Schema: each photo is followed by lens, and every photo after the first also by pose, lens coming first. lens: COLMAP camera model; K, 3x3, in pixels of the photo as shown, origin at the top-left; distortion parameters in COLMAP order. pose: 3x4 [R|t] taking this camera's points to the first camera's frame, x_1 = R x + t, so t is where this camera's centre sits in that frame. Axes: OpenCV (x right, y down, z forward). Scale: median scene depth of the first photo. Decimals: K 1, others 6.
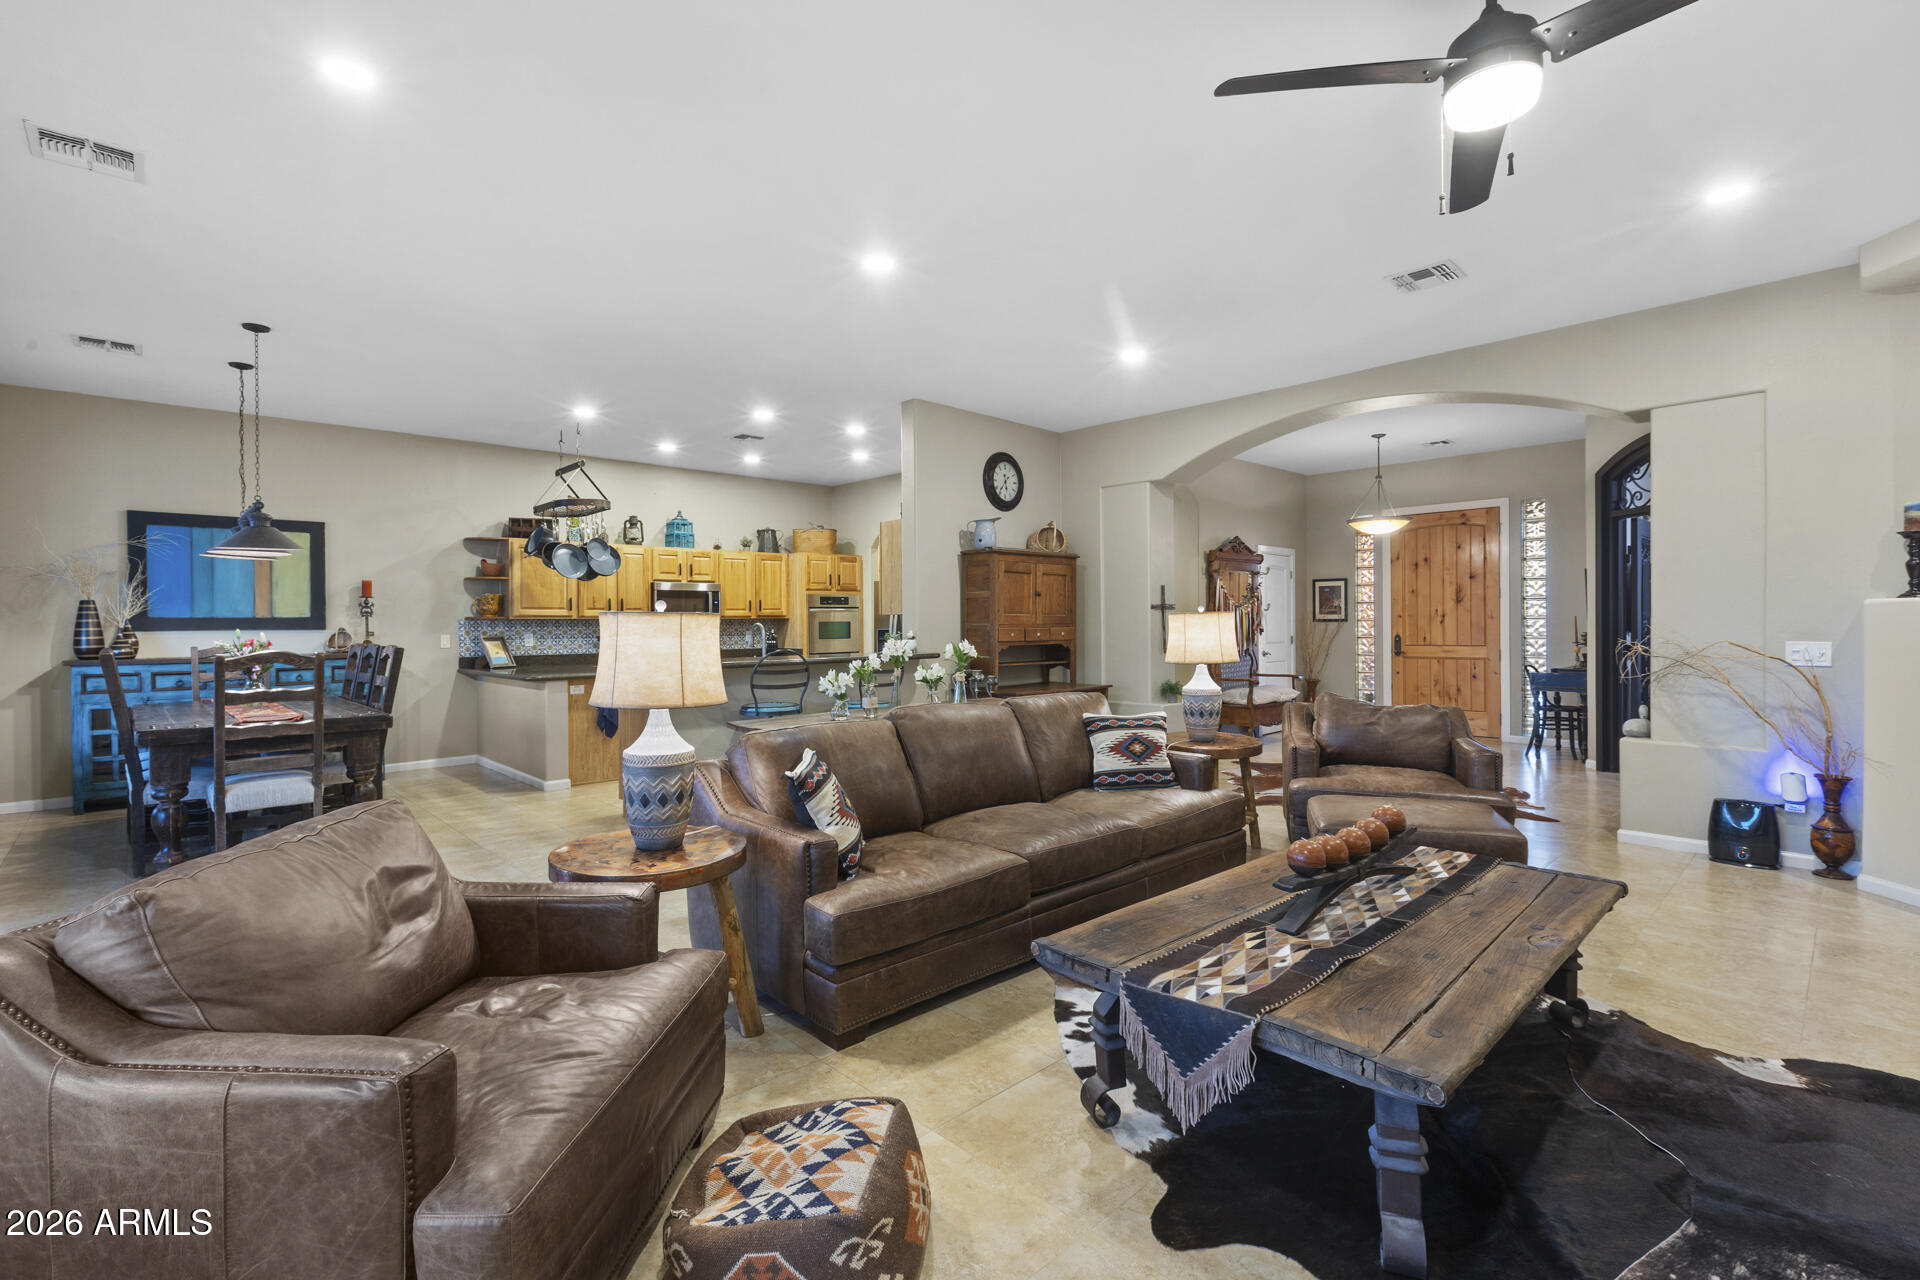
lens RADIAL K [[888.9, 0, 943.9], [0, 888.9, 644.4], [0, 0, 1]] dist [-0.002487, 0.000145]
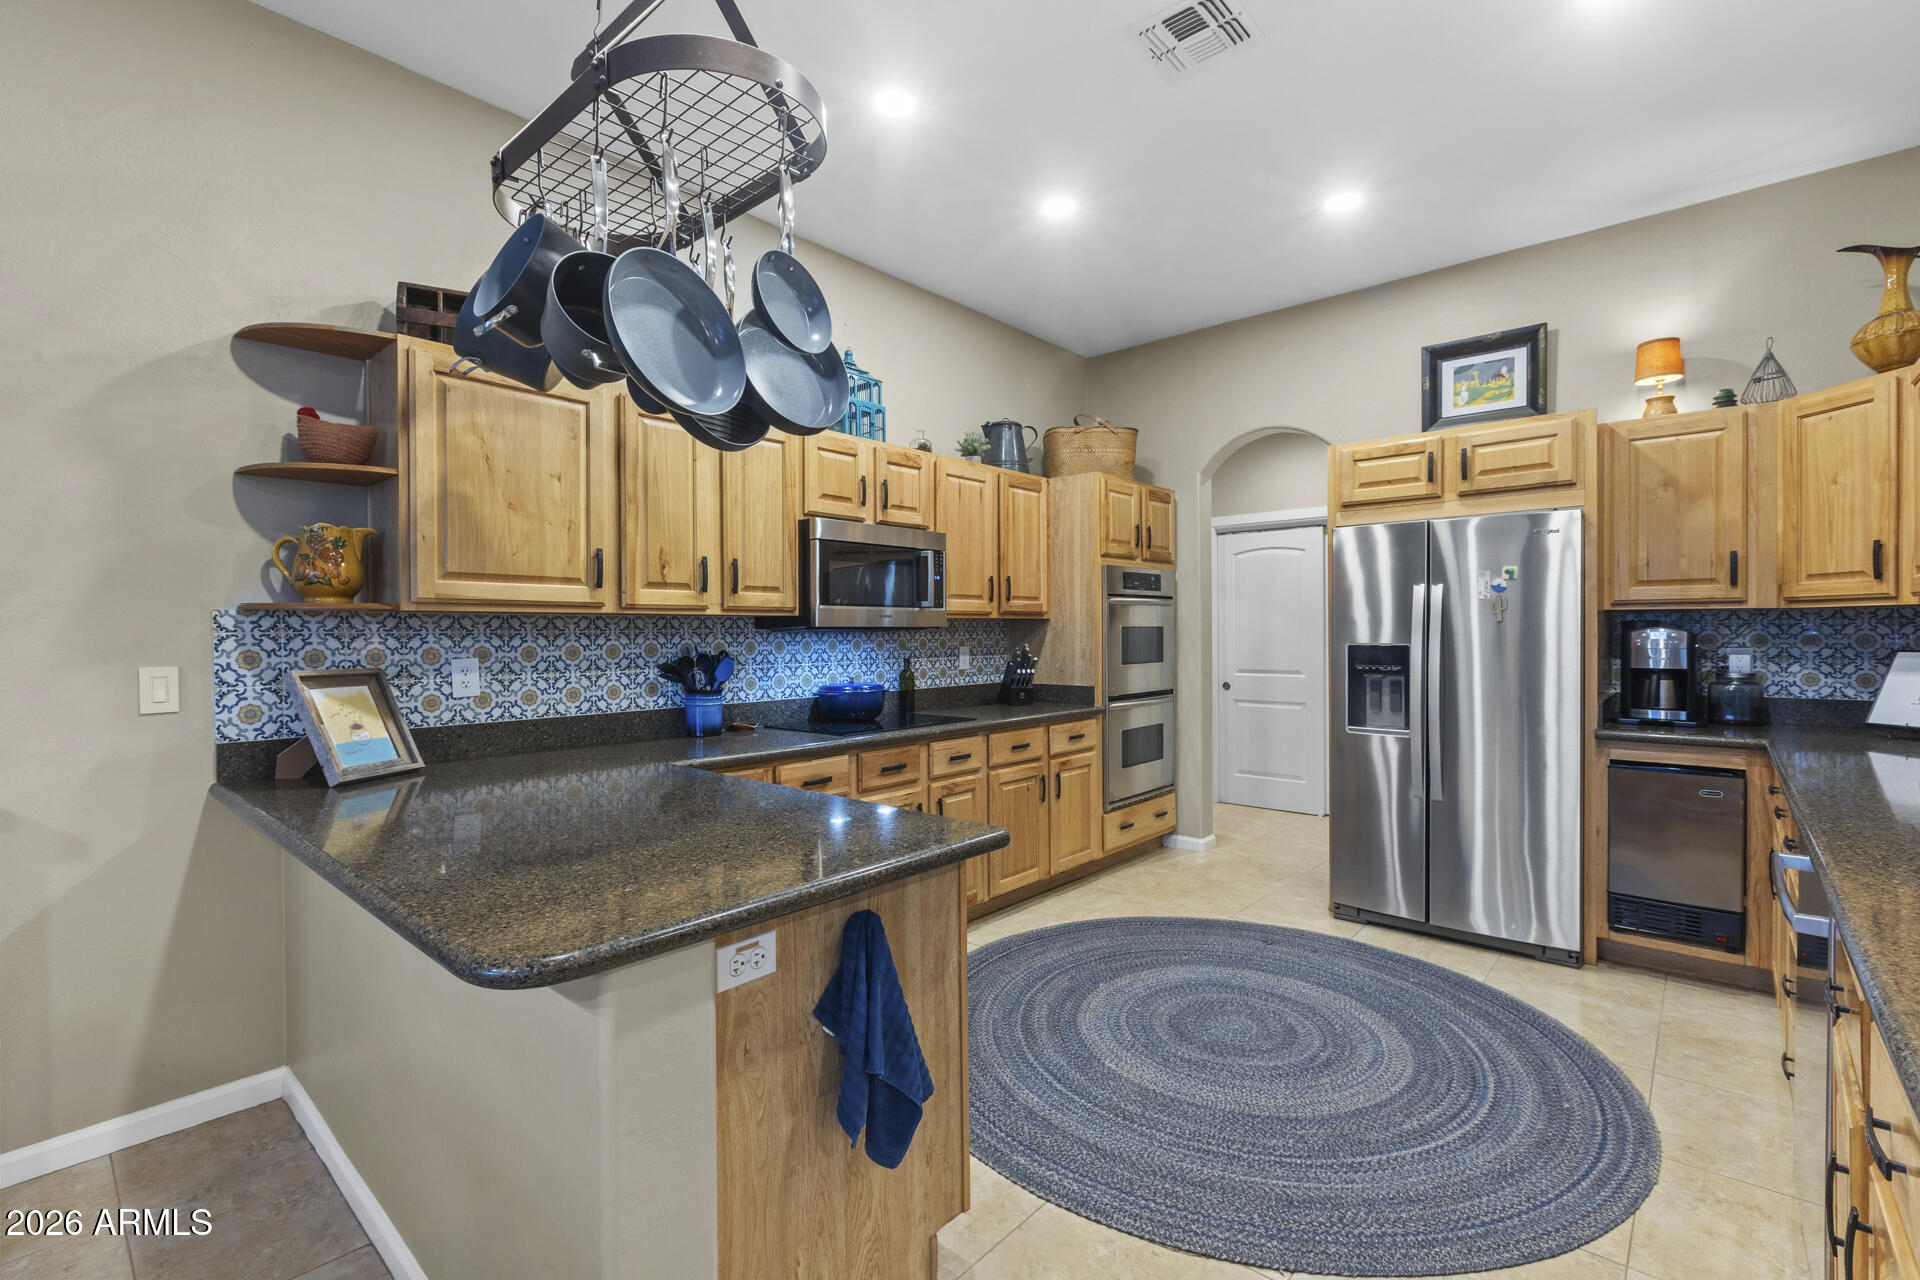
lens RADIAL K [[876.8, 0, 933.4], [0, 876.8, 649.4], [0, 0, 1]] dist [-0.001275, -0.000068]
pose [[0.997060, -0.002839, 0.076576, -0.335038], [0.003551, 0.999952, -0.009165, -0.012331], [-0.076547, 0.009410, 0.997022, 0.697043]]
